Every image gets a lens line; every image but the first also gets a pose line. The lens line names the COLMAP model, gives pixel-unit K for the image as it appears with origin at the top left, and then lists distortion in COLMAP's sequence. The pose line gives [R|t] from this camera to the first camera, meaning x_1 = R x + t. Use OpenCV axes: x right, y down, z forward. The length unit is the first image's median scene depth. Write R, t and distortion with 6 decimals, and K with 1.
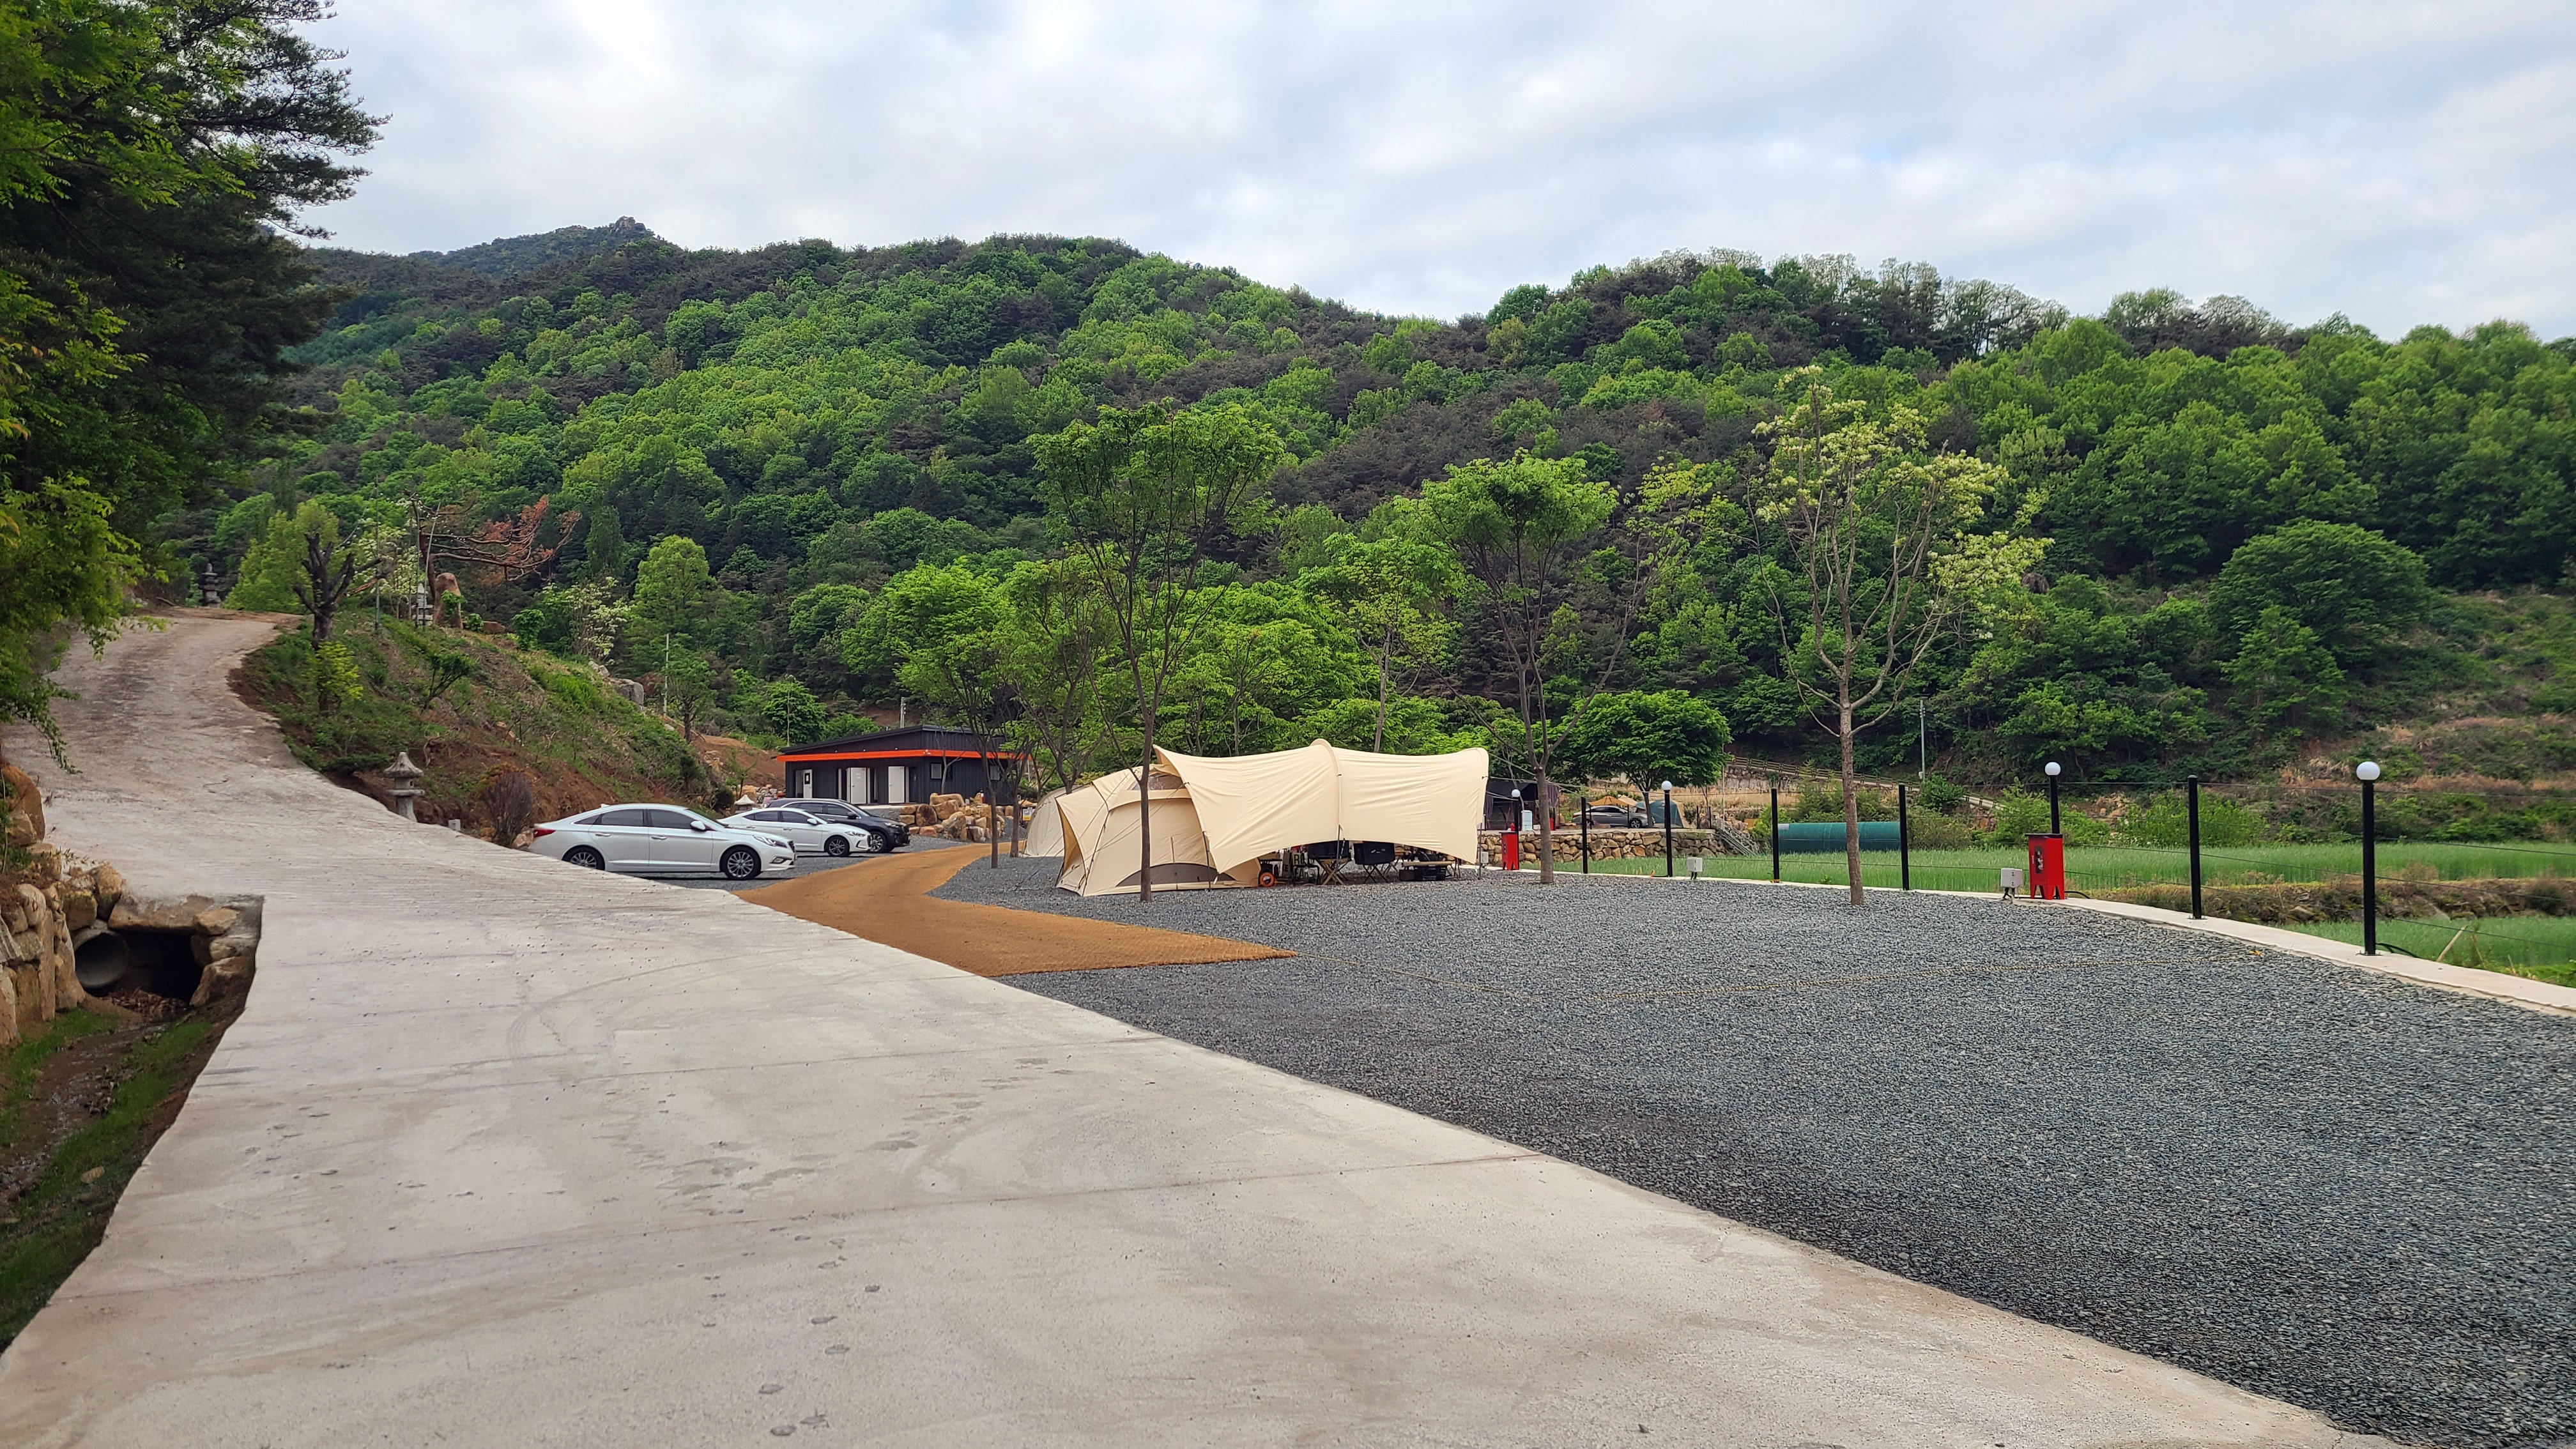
lens RADIAL K [[2004.0, 0, 1309.0], [0, 2004.0, 712.6], [0, 0, 1]] dist [0.084587, -0.069161]
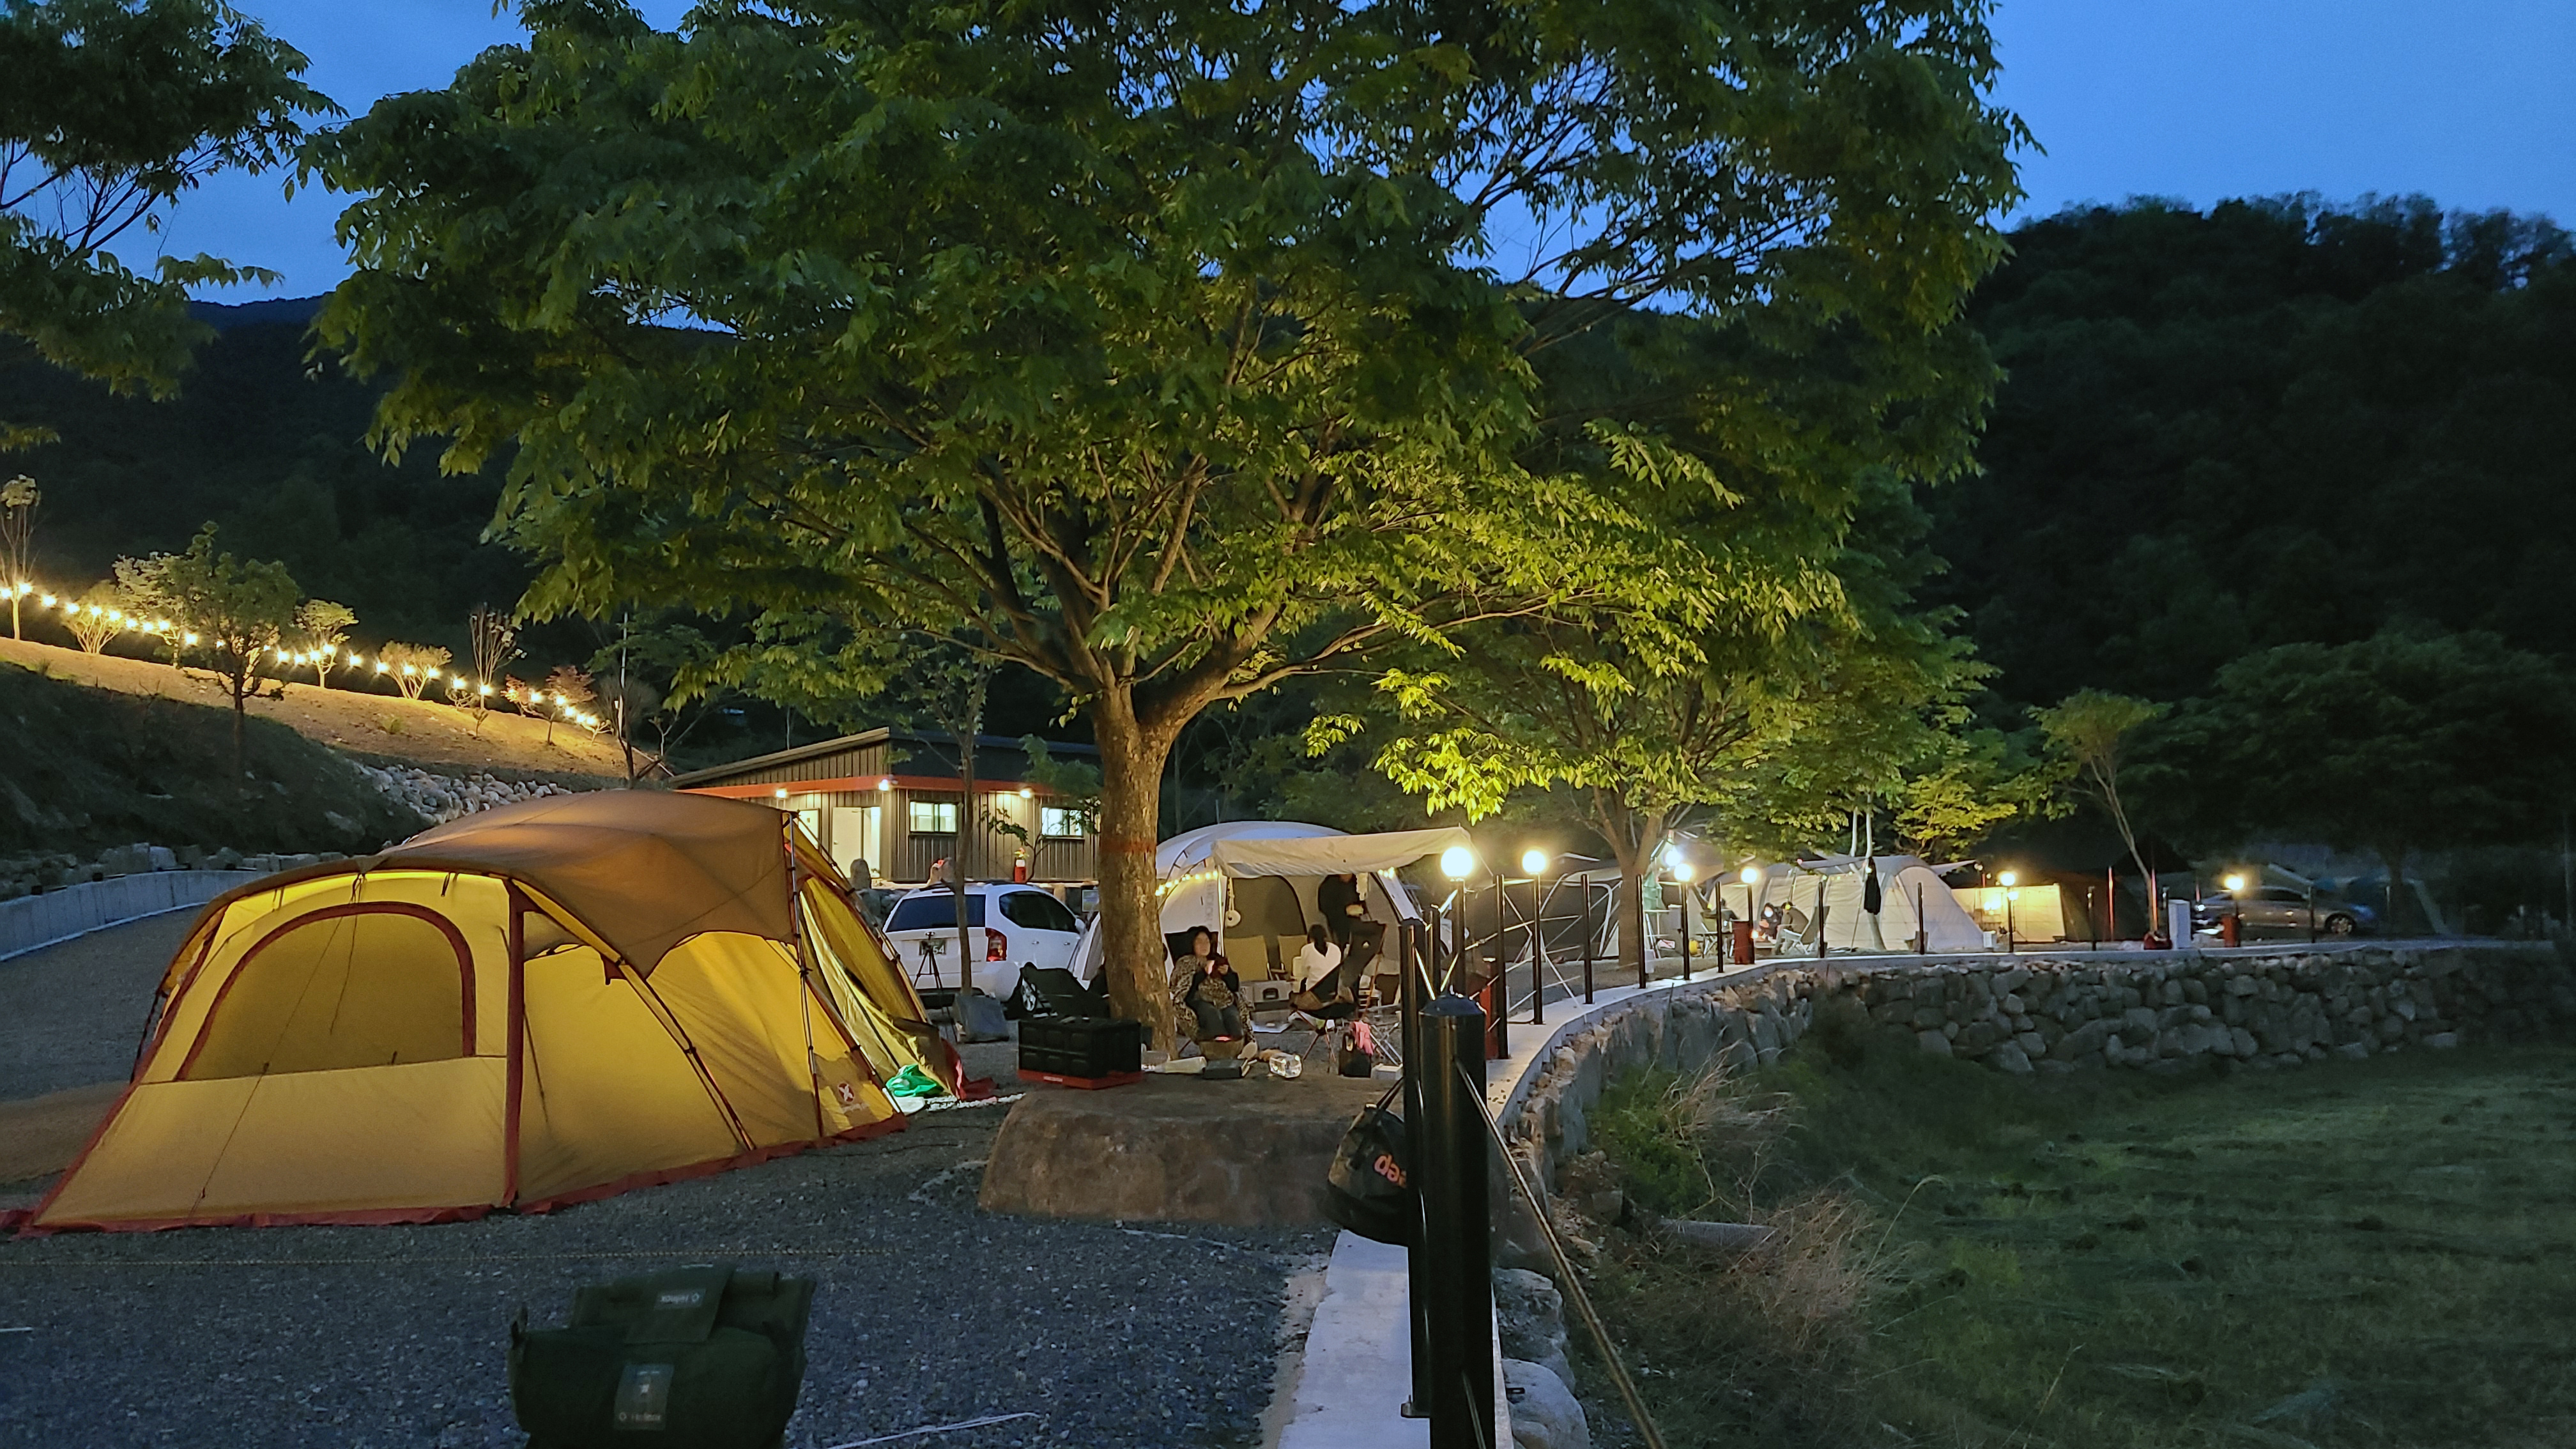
lens RADIAL K [[2004.0, 0, 1287.8], [0, 2004.0, 758.0], [0, 0, 1]] dist [0.084587, -0.069161]
pose [[0.986484, -0.007987, -0.163661, -0.001675], [0.005907, 0.999896, -0.013191, 0.006249], [0.163749, 0.012046, 0.986428, 0.146660]]
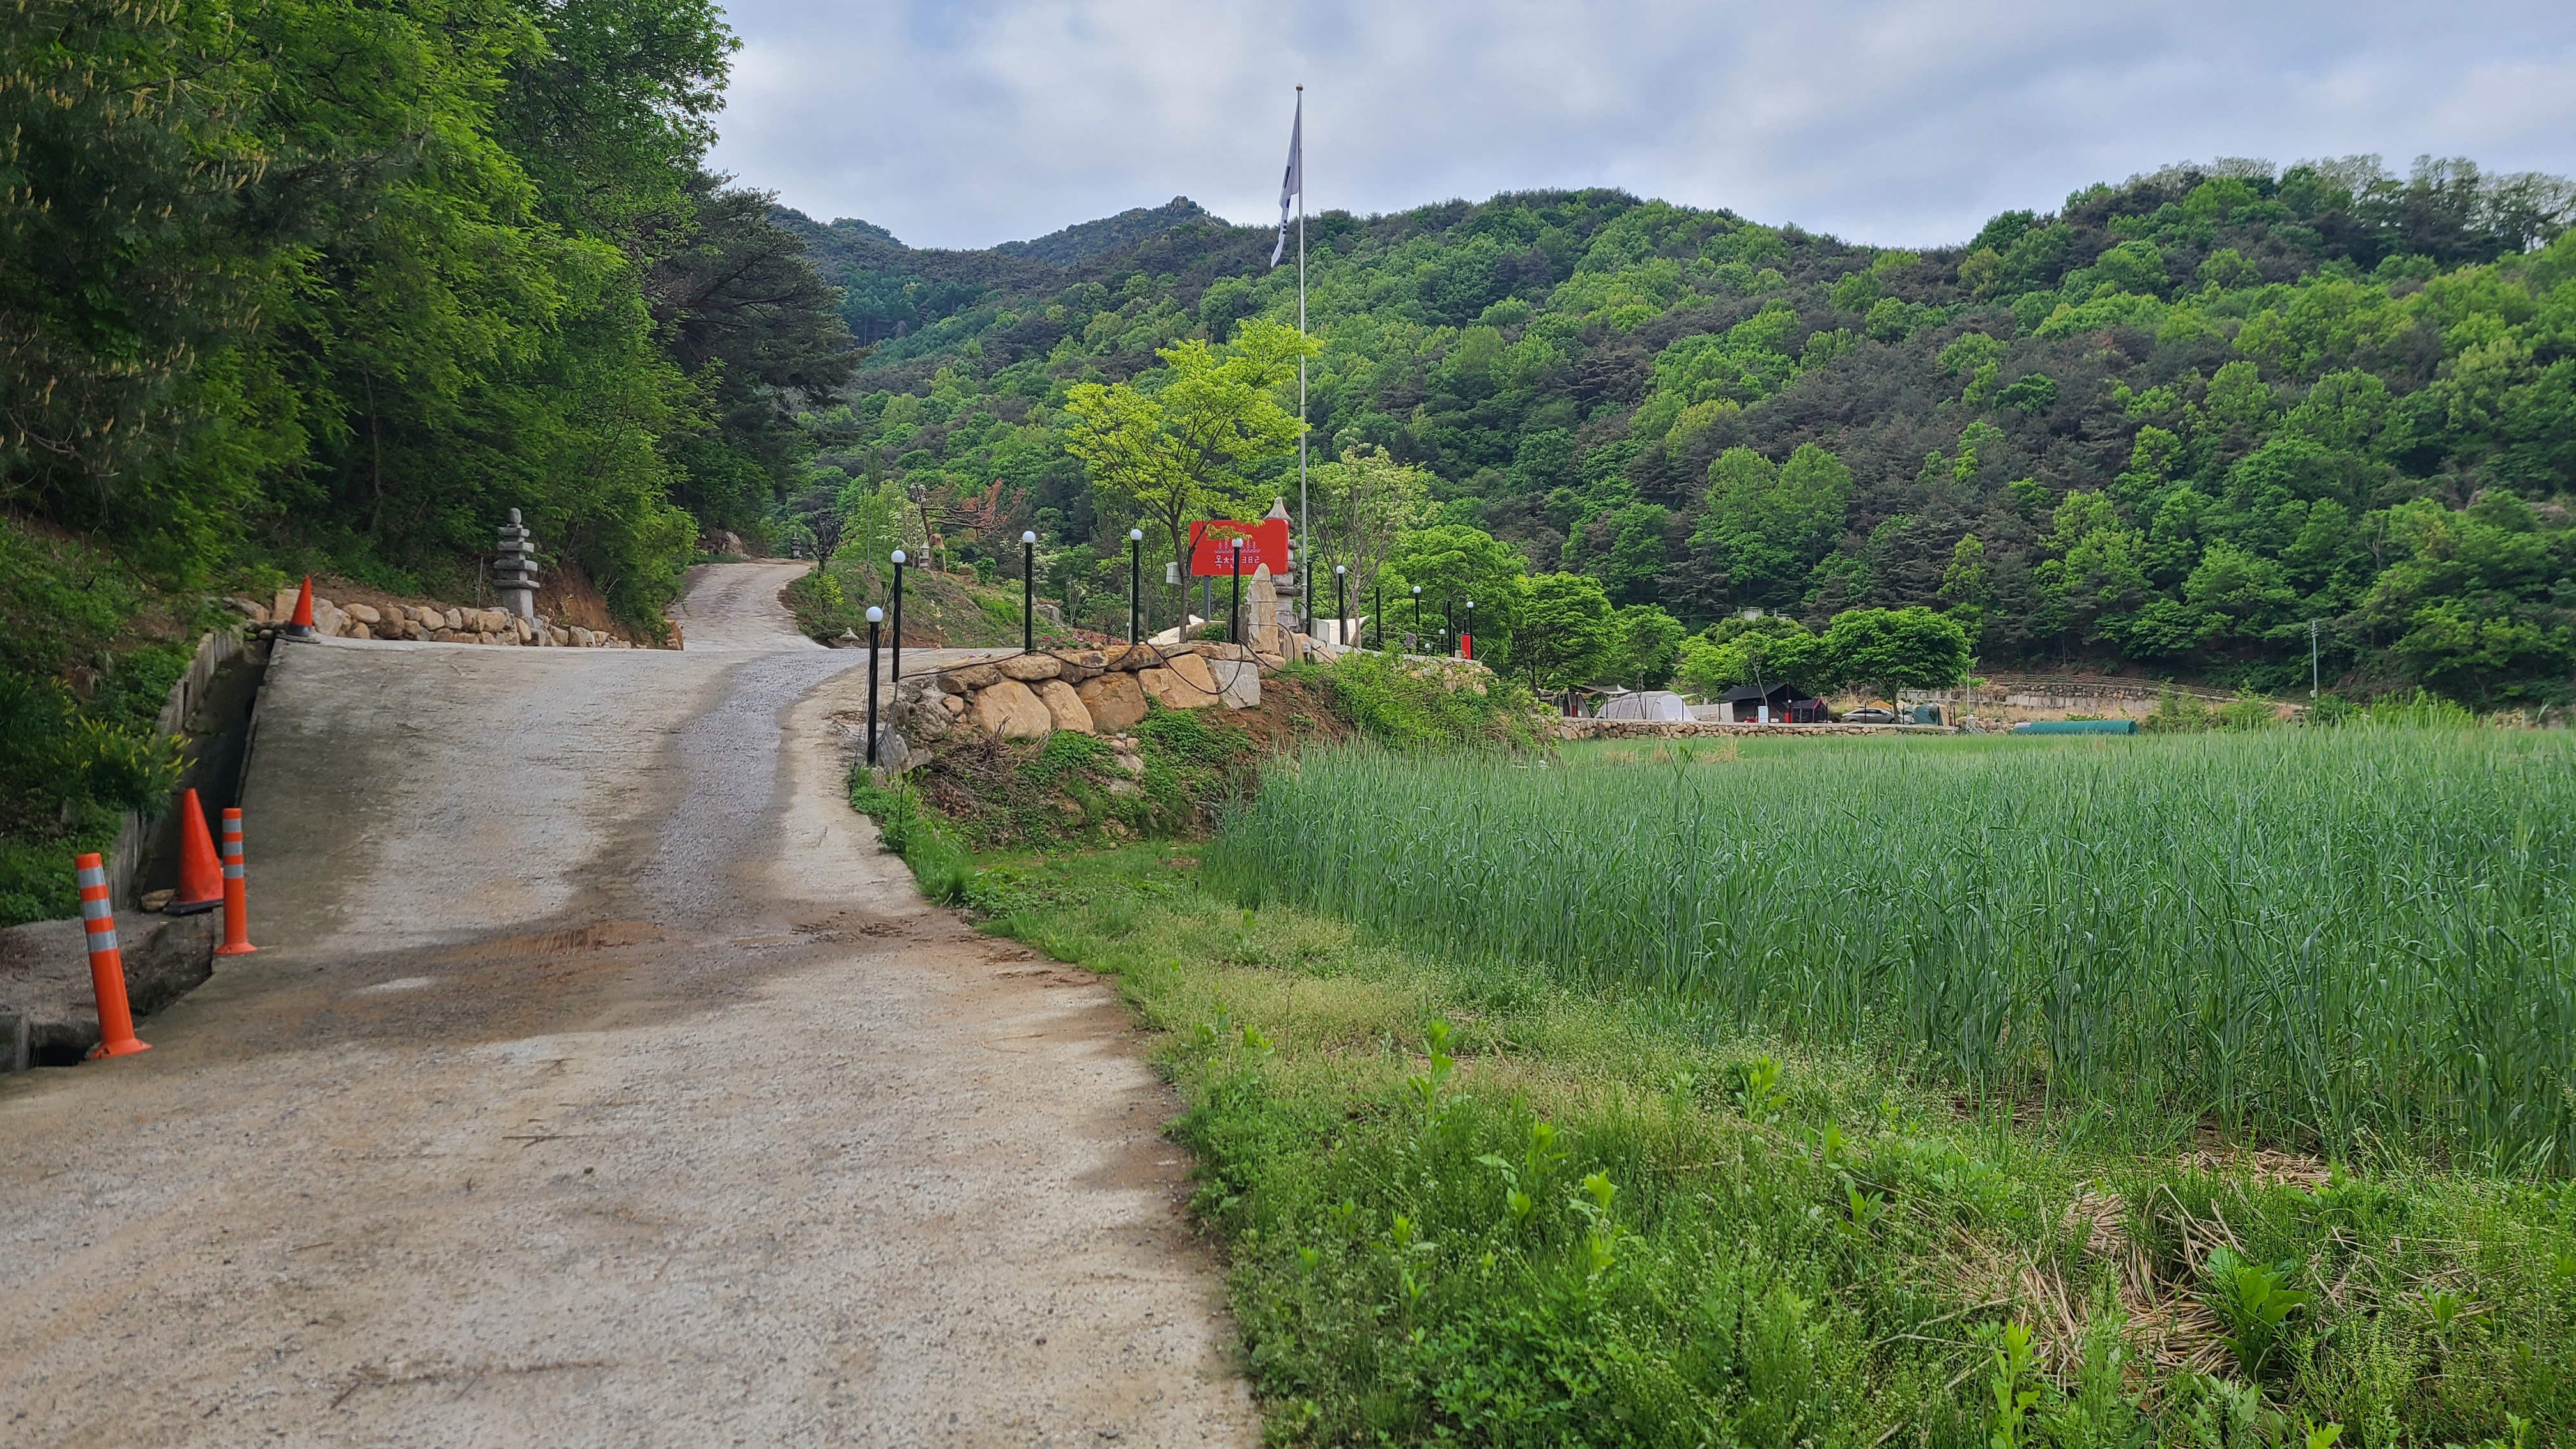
lens RADIAL K [[2004.0, 0, 1277.2], [0, 2004.0, 716.7], [0, 0, 1]] dist [0.084587, -0.069161]
pose [[0.960145, 0.000862, -0.279501, 0.044771], [0.007278, 0.999579, 0.028087, 0.004983], [0.279407, -0.029002, 0.959735, -0.067706]]
